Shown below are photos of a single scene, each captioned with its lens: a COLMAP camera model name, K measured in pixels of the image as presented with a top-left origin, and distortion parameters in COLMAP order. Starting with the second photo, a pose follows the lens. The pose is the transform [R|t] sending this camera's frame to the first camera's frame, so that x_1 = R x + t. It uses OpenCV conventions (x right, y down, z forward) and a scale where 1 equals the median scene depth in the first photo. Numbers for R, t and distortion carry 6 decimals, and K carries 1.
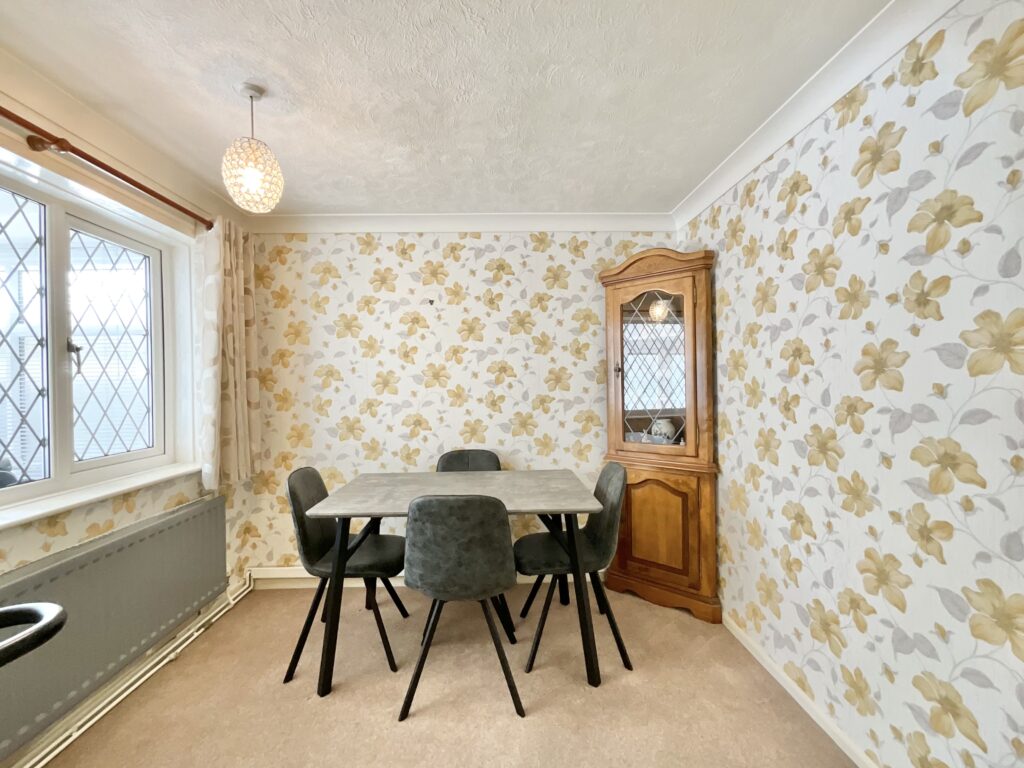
lens RADIAL K [[411.0, 0, 511.4], [0, 411.0, 385.9], [0, 0, 1]] dist [-0.001434, 0.000049]
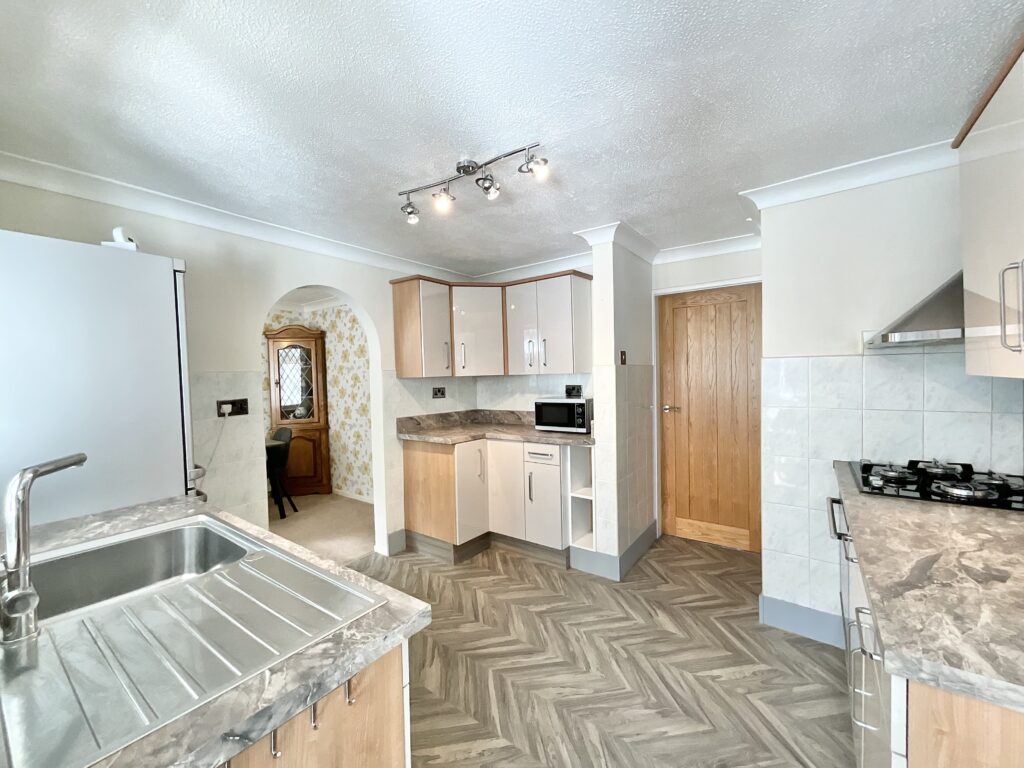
lens RADIAL K [[411.0, 0, 515.7], [0, 411.0, 384.1], [0, 0, 1]] dist [-0.001434, 0.000049]
pose [[0.601230, -0.022381, 0.798762, -0.698992], [0.019862, 0.999717, 0.013062, -0.043057], [-0.798829, 0.008012, 0.601505, -1.220140]]
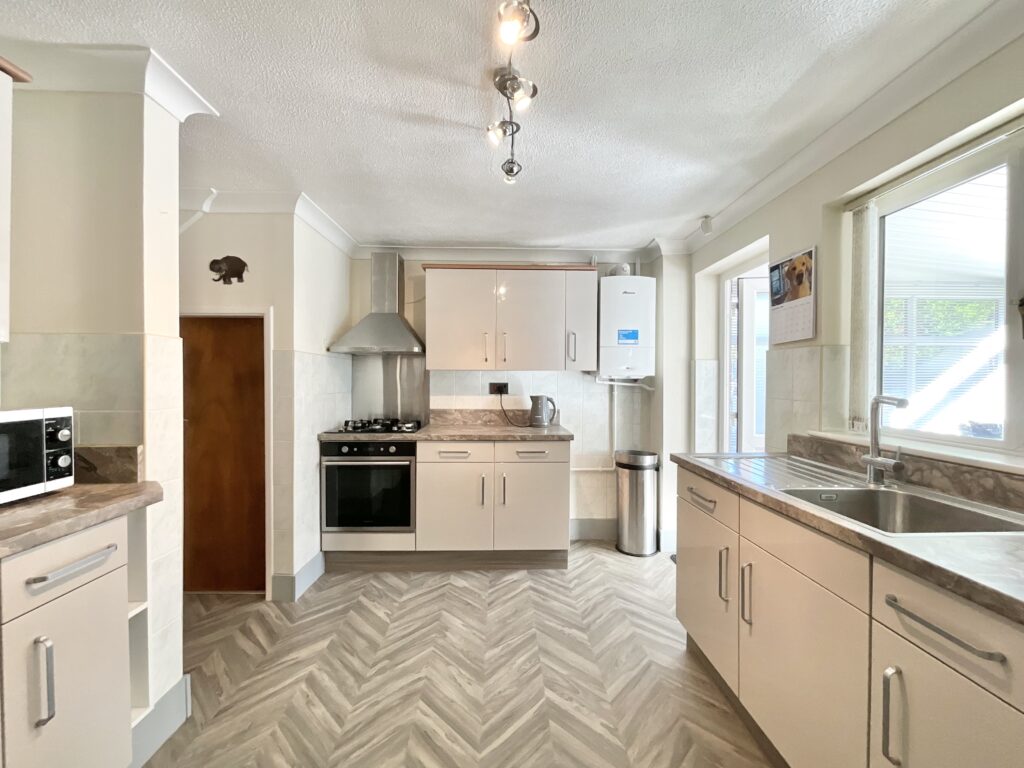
lens RADIAL K [[411.0, 0, 512.6], [0, 411.0, 383.8], [0, 0, 1]] dist [-0.001434, 0.000049]
pose [[-0.999841, 0.011714, -0.013448, 2.048118], [0.011525, 0.999834, 0.014104, 0.140818], [0.013611, 0.013947, -0.999810, 4.207485]]
